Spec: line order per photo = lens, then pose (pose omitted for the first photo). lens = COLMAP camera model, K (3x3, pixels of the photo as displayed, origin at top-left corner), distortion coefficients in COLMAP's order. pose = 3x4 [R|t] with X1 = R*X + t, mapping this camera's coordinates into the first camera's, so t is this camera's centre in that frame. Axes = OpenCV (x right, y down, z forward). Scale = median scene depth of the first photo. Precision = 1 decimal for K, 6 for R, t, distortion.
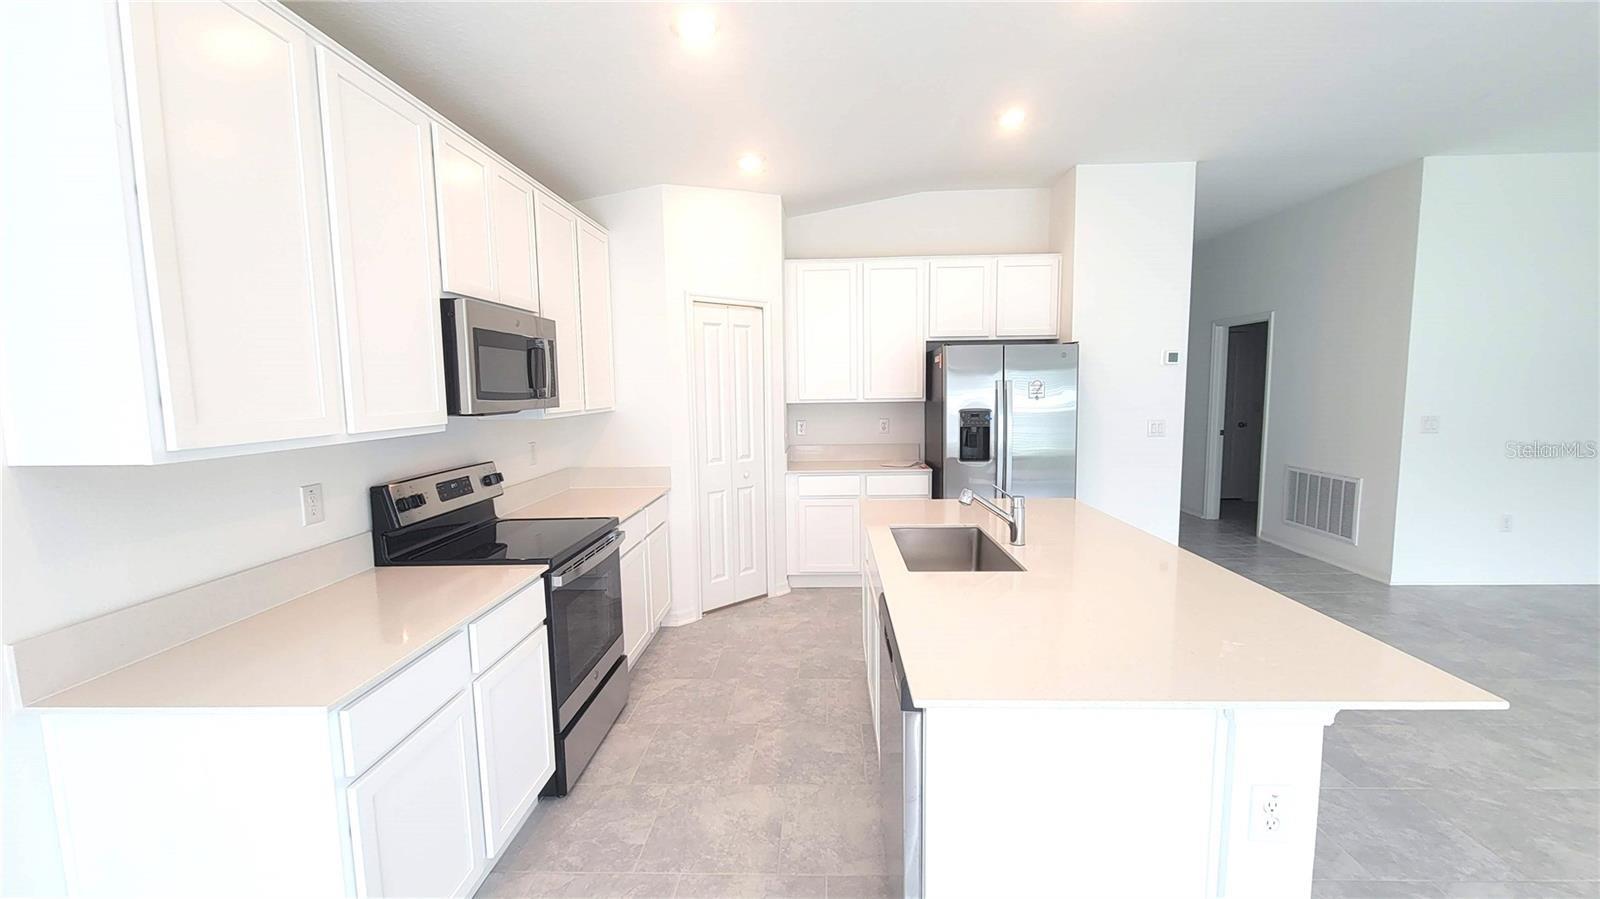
lens RADIAL K [[653.2, 0, 807.8], [0, 653.2, 450.6], [0, 0, 1]] dist [0.000916, -0.000685]
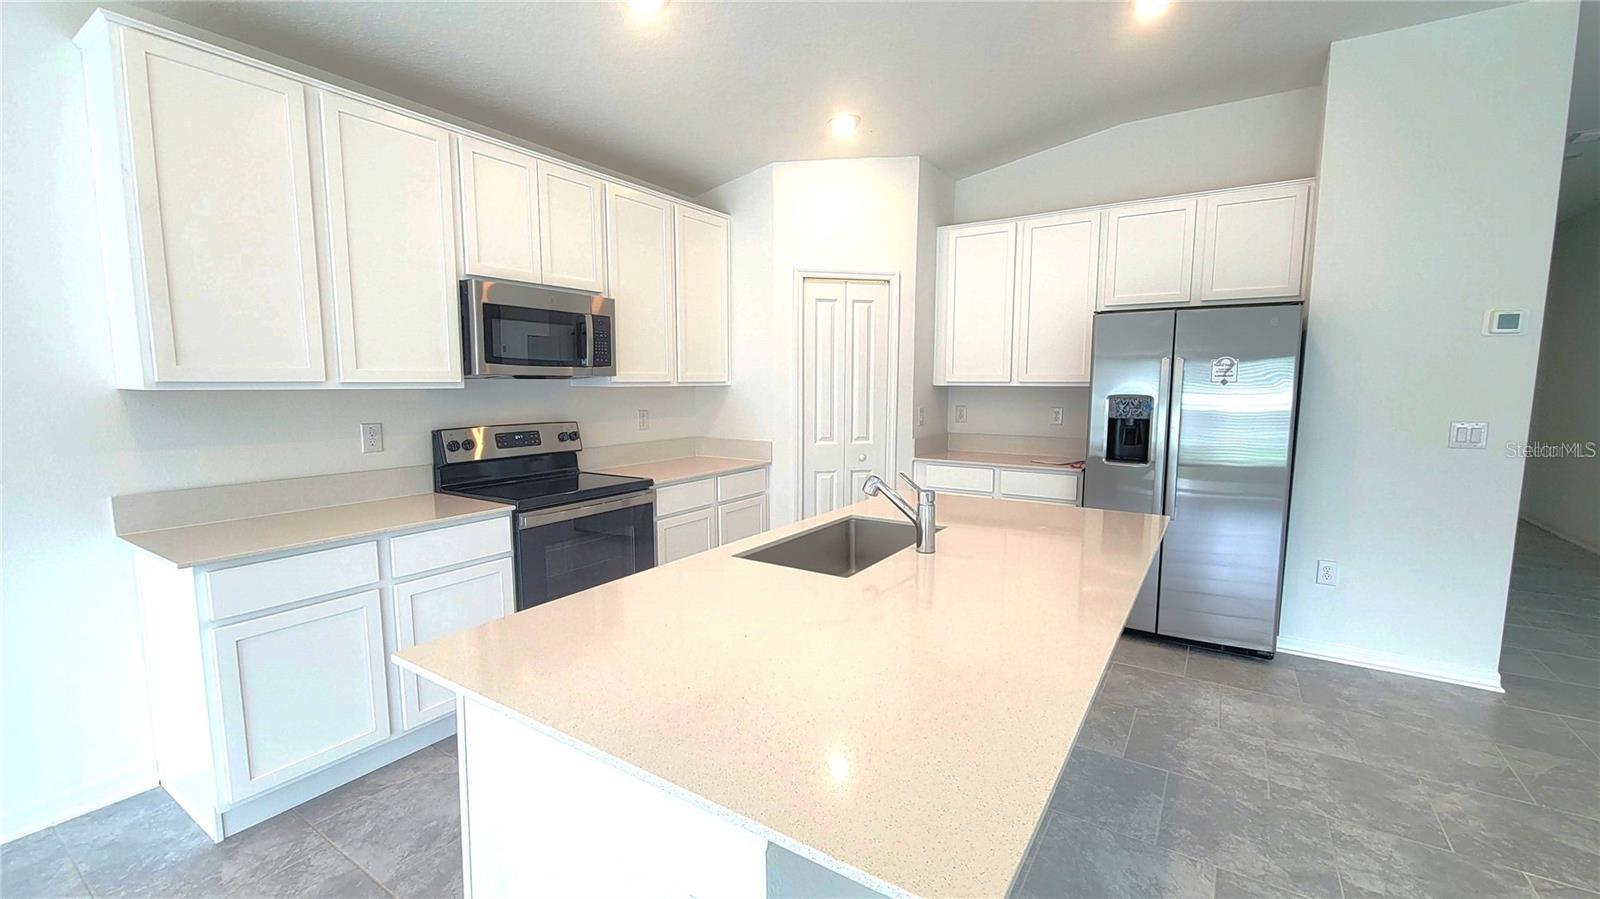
lens RADIAL K [[653.2, 0, 807.1], [0, 653.2, 450.5], [0, 0, 1]] dist [0.000916, -0.000685]
pose [[0.857213, 0.071742, -0.509940, 0.358004], [-0.066233, 0.997383, 0.028981, 0.004723], [0.510684, 0.008931, 0.859722, 0.151588]]
